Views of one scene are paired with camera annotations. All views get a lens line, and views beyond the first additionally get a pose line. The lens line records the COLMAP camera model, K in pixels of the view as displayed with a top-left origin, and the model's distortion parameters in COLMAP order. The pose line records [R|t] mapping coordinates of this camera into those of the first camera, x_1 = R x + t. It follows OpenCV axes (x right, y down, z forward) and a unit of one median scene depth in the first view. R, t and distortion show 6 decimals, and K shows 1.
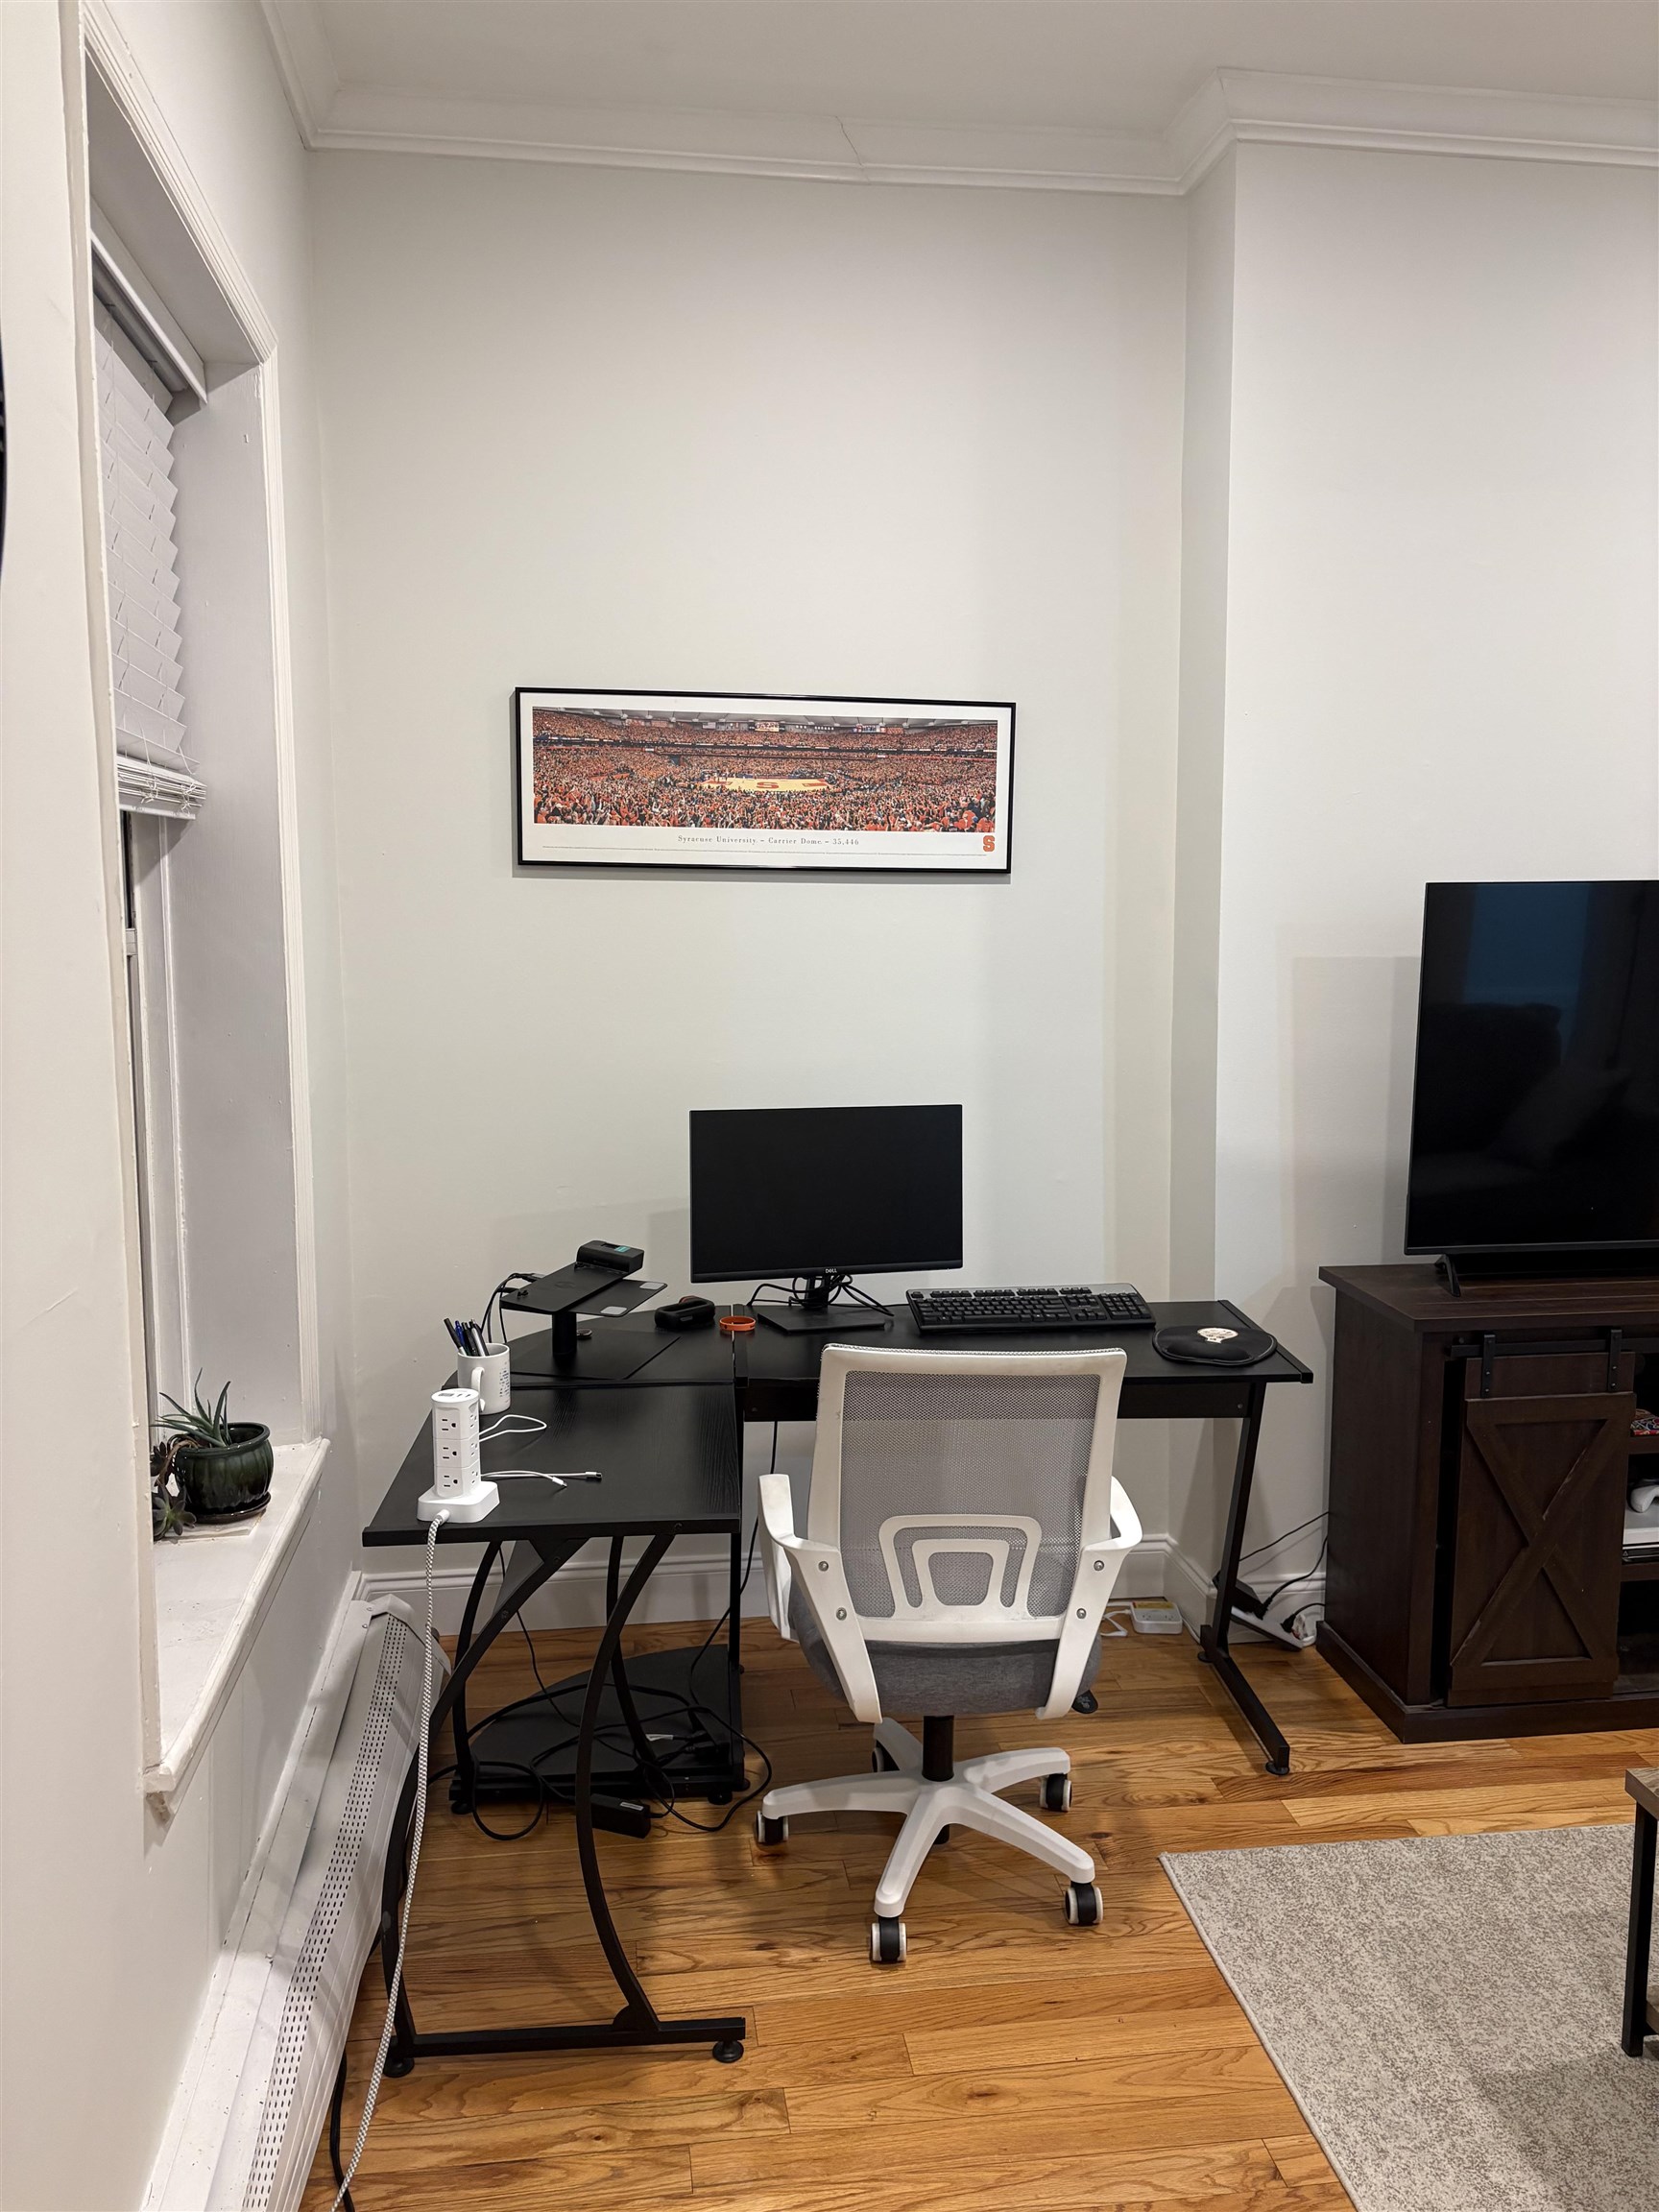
lens RADIAL K [[1697.1, 0, 824.9], [0, 1697.1, 1100.5], [0, 0, 1]] dist [0.062102, 0.011257]
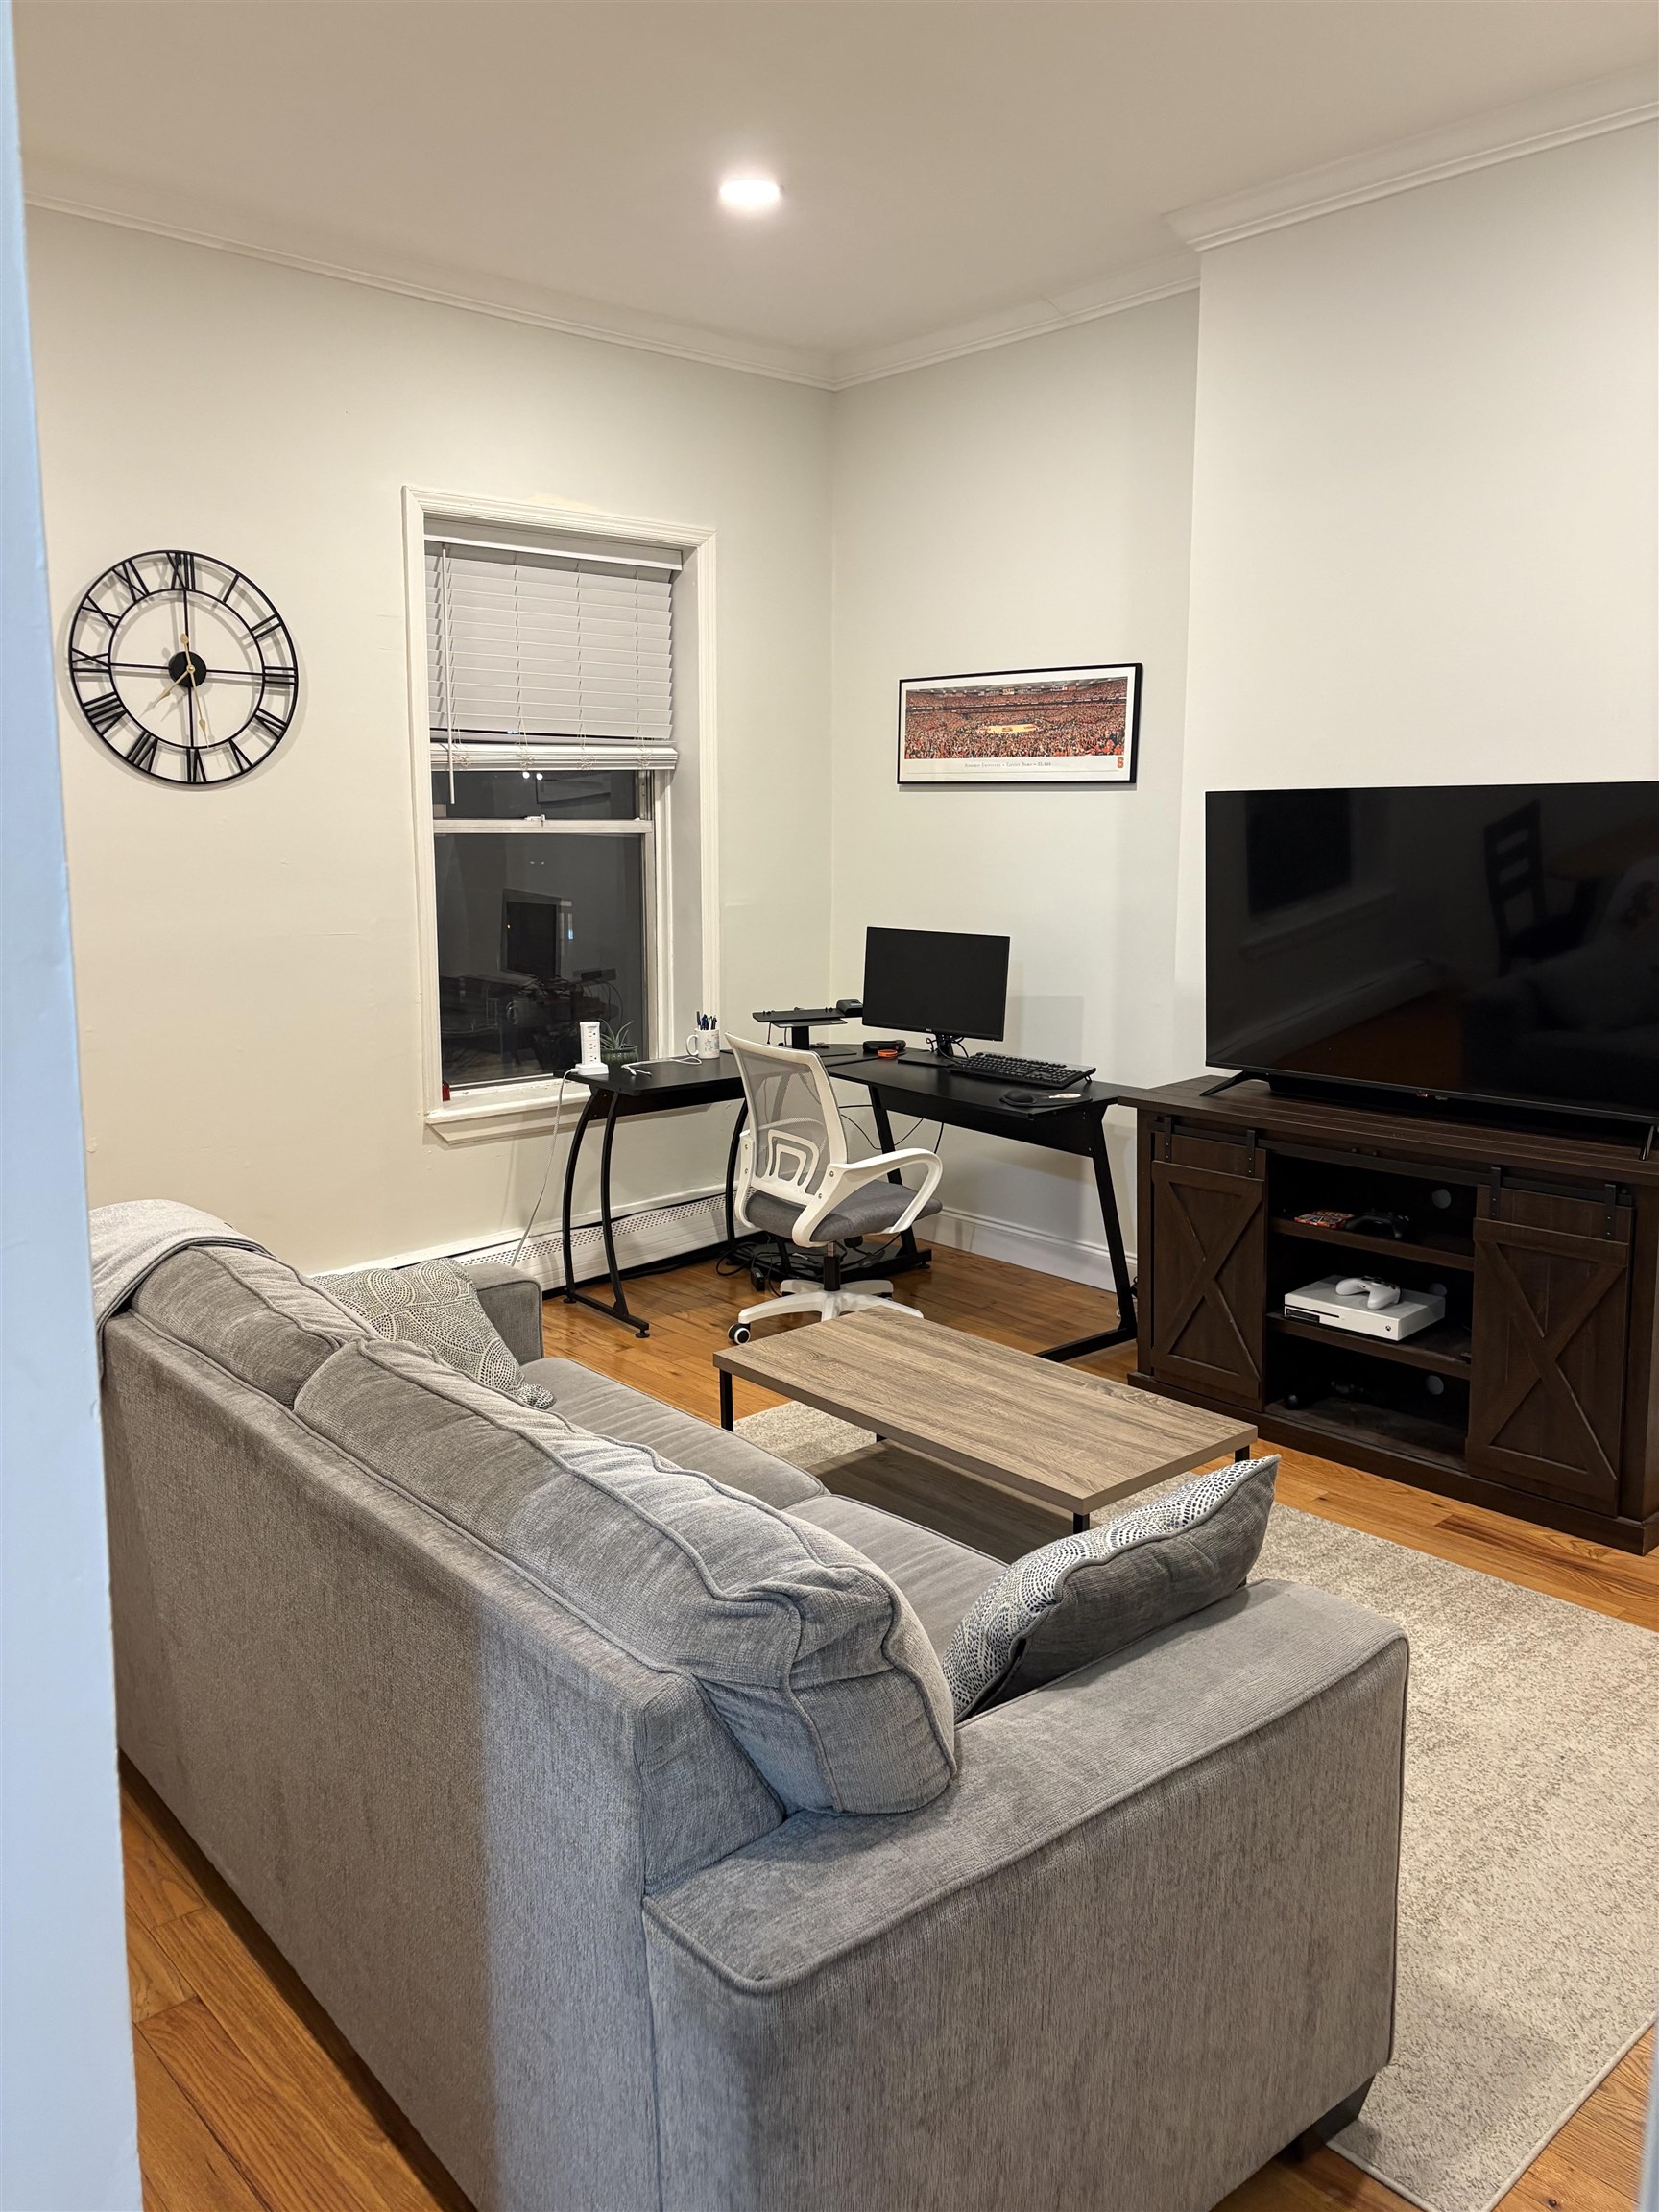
lens RADIAL K [[1697.1, 0, 807.8], [0, 1697.1, 1118.0], [0, 0, 1]] dist [0.062102, 0.011257]
pose [[0.533384, 0.149205, -0.832610, 1.237504], [-0.092013, 0.988714, 0.118234, 0.000310], [0.840854, 0.013547, 0.541092, -0.002152]]
